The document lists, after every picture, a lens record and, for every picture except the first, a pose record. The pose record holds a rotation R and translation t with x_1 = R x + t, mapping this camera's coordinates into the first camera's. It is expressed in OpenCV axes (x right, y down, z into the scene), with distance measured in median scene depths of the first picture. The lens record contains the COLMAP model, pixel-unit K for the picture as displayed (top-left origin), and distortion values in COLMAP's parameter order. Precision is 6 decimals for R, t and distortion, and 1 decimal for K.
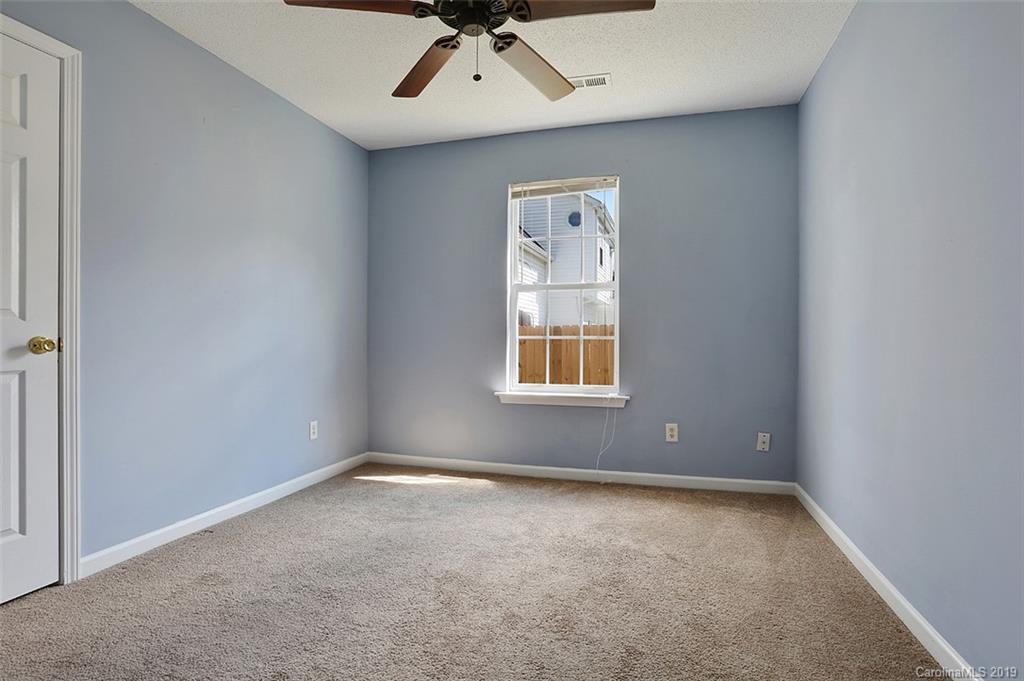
lens RADIAL K [[490.2, 0, 518.6], [0, 490.2, 343.0], [0, 0, 1]] dist [0.002183, 0.000289]
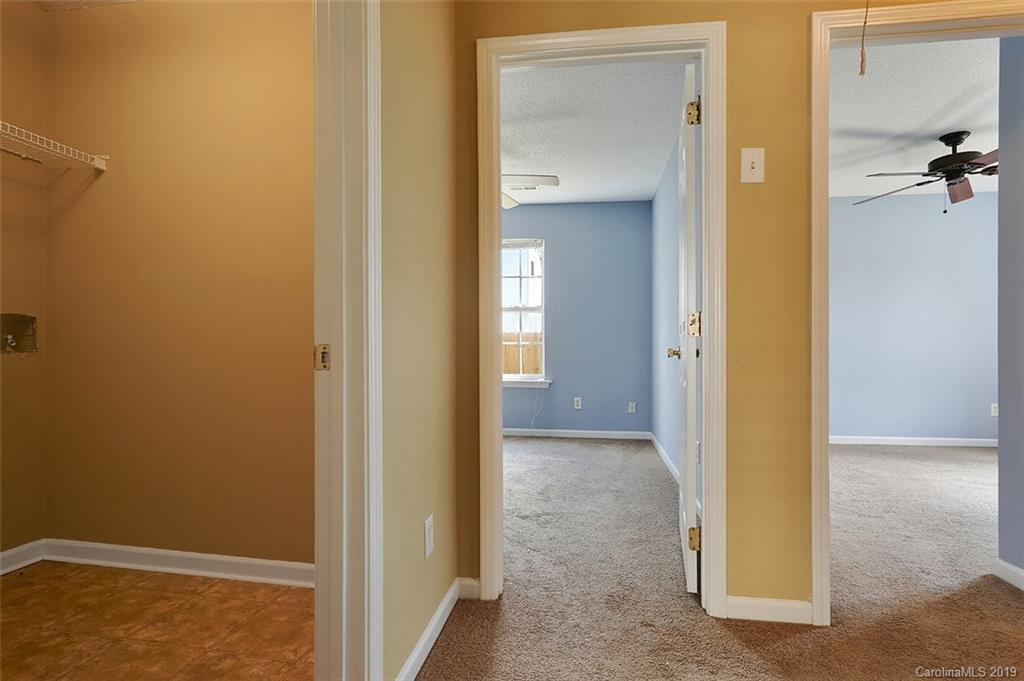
lens RADIAL K [[490.2, 0, 514.5], [0, 490.2, 342.6], [0, 0, 1]] dist [0.002183, 0.000289]
pose [[0.991321, -0.000972, 0.131460, -0.096811], [0.002533, 0.999928, -0.011707, 0.005510], [-0.131439, 0.011938, 0.991252, -0.540769]]
